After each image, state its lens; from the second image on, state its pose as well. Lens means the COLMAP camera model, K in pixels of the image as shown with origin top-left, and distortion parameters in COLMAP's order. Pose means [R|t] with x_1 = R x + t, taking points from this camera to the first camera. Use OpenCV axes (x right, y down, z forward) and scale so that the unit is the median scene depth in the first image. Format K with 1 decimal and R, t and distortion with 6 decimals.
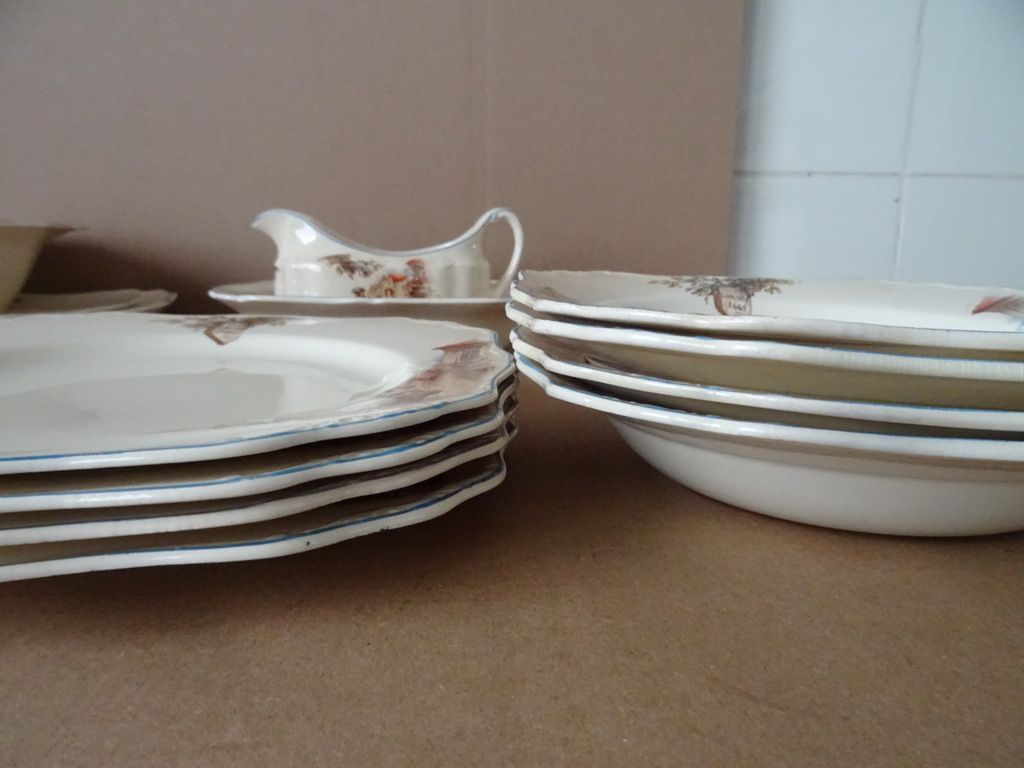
lens RADIAL K [[731.7, 0, 512.4], [0, 731.7, 380.4], [0, 0, 1]] dist [0.008470, -0.023762]
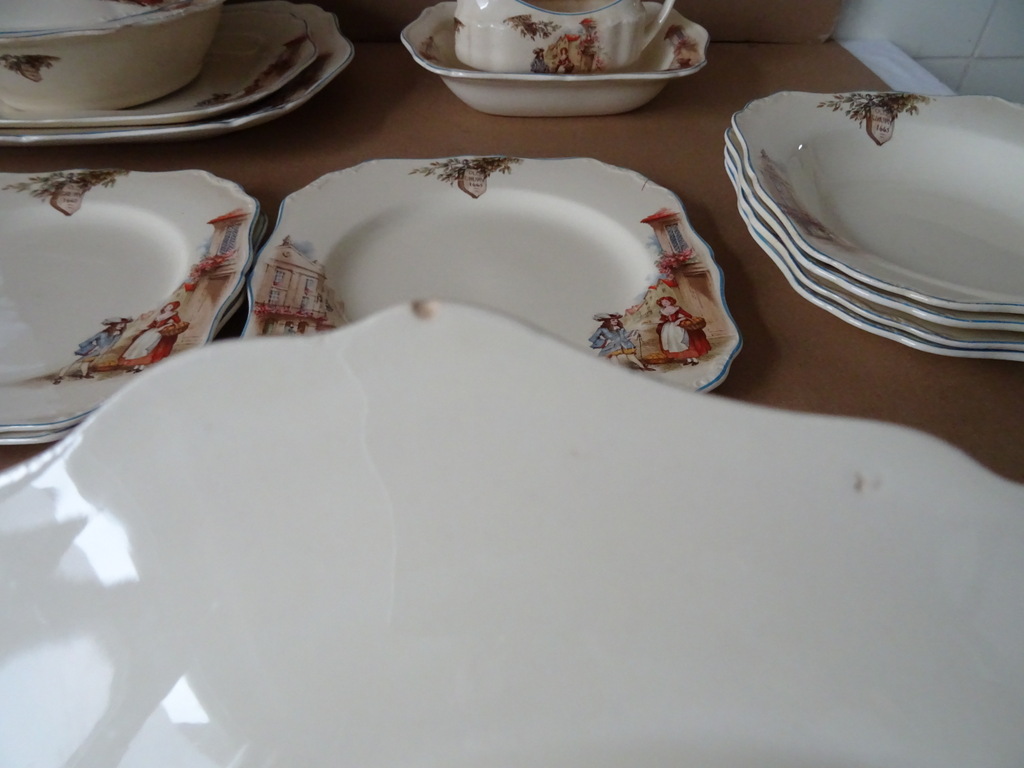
lens RADIAL K [[727.3, 0, 512.0], [0, 727.3, 384.0], [0, 0, 1]] dist [0.000733, -0.006982]
pose [[0.999982, -0.001522, 0.005749, -0.259347], [-0.001793, 0.844572, 0.535439, -0.292092], [-0.005670, -0.535440, 0.844554, -0.241087]]
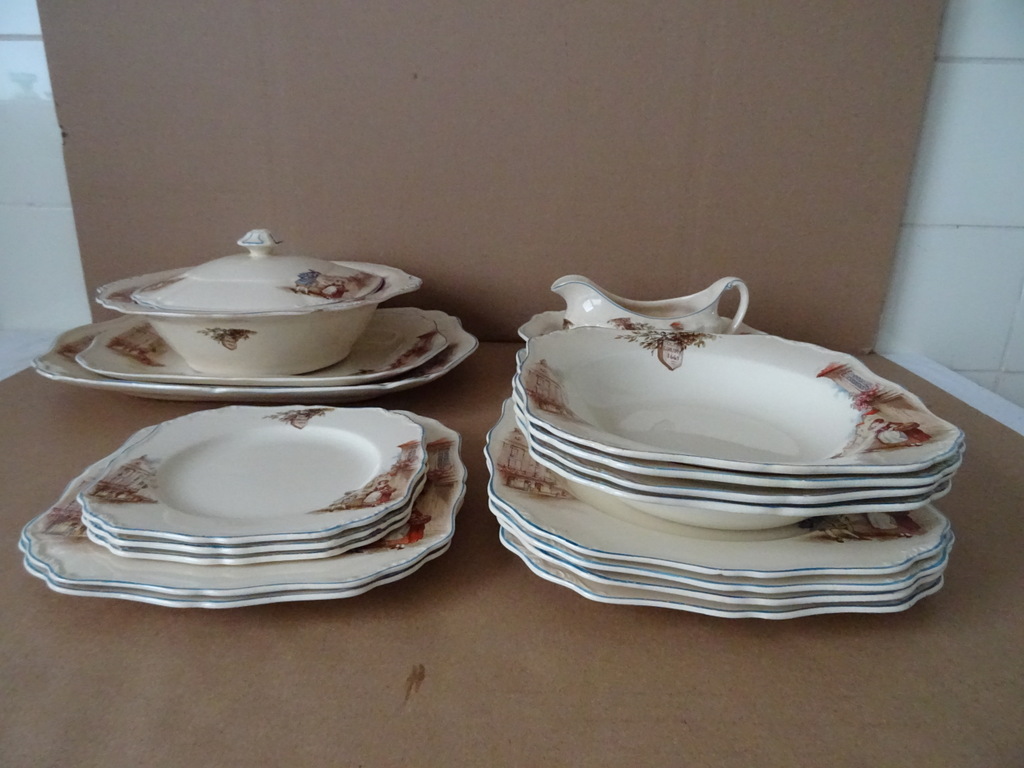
lens RADIAL K [[731.7, 0, 512.4], [0, 731.7, 380.4], [0, 0, 1]] dist [0.008470, -0.023762]
pose [[0.998558, 0.034954, -0.040738, -0.383324], [-0.029113, 0.990270, 0.136077, -0.237472], [0.045098, -0.134695, 0.989860, -0.380939]]
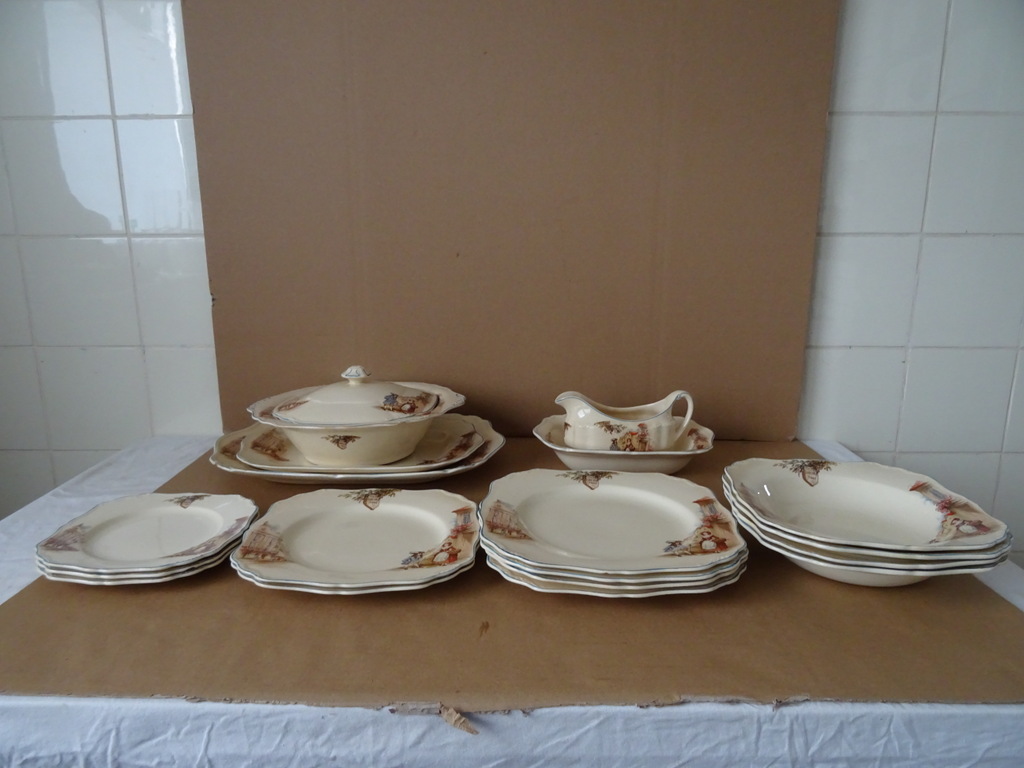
lens RADIAL K [[727.3, 0, 512.0], [0, 727.3, 384.0], [0, 0, 1]] dist [0.000733, -0.006982]
pose [[0.998154, 0.009586, -0.059965, -0.371234], [-0.008021, 0.999622, 0.026288, -0.324762], [0.060194, -0.025758, 0.997854, -0.990341]]
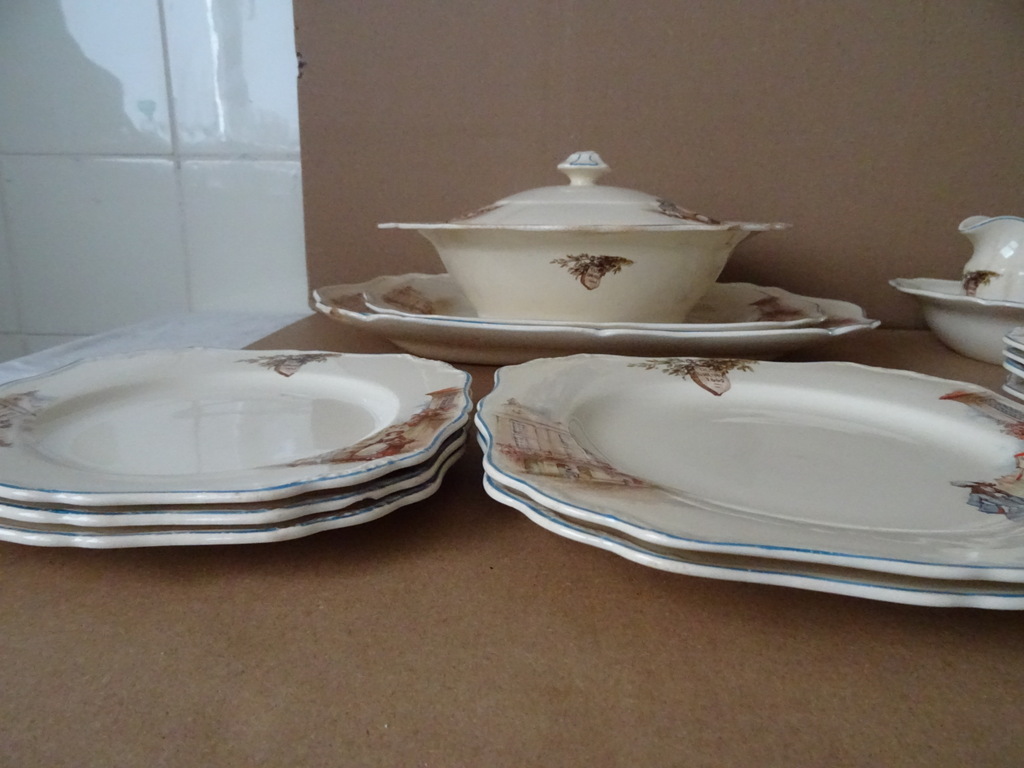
lens RADIAL K [[727.3, 0, 512.0], [0, 727.3, 384.0], [0, 0, 1]] dist [0.000733, -0.006982]
pose [[0.996480, 0.034217, -0.076530, -0.939247], [-0.030860, 0.998527, 0.044630, -0.024647], [0.077944, -0.042111, 0.996068, -0.073324]]
